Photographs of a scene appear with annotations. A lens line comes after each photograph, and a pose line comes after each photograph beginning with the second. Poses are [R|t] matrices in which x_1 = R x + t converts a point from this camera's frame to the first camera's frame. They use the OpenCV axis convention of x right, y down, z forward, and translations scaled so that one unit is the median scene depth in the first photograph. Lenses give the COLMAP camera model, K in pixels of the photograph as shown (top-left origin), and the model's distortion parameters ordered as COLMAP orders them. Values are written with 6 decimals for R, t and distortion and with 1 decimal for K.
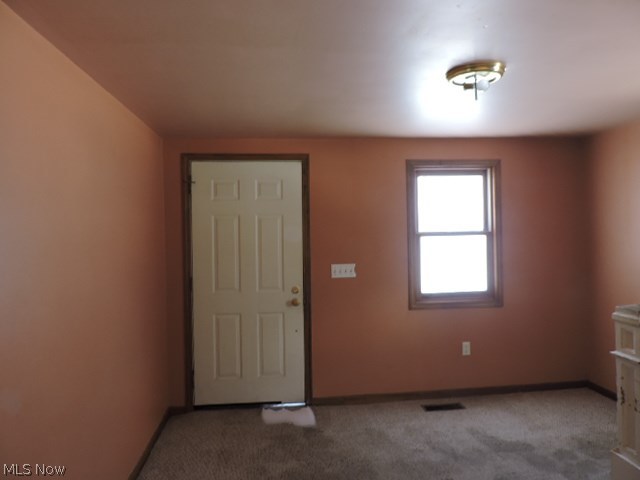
lens RADIAL K [[457.1, 0, 319.9], [0, 457.1, 243.3], [0, 0, 1]] dist [-0.012999, -0.006875]
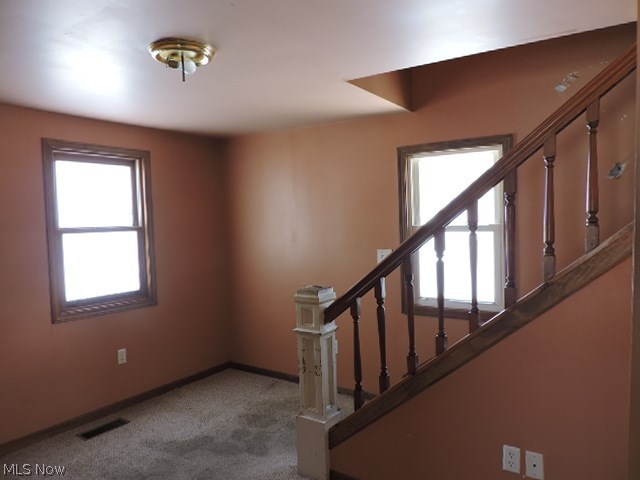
lens RADIAL K [[457.1, 0, 319.9], [0, 457.1, 243.3], [0, 0, 1]] dist [-0.012999, -0.006875]
pose [[0.649854, -0.032096, 0.759381, -0.109226], [0.029003, 0.999427, 0.017421, 0.002499], [-0.759505, 0.010703, 0.650413, 0.117969]]
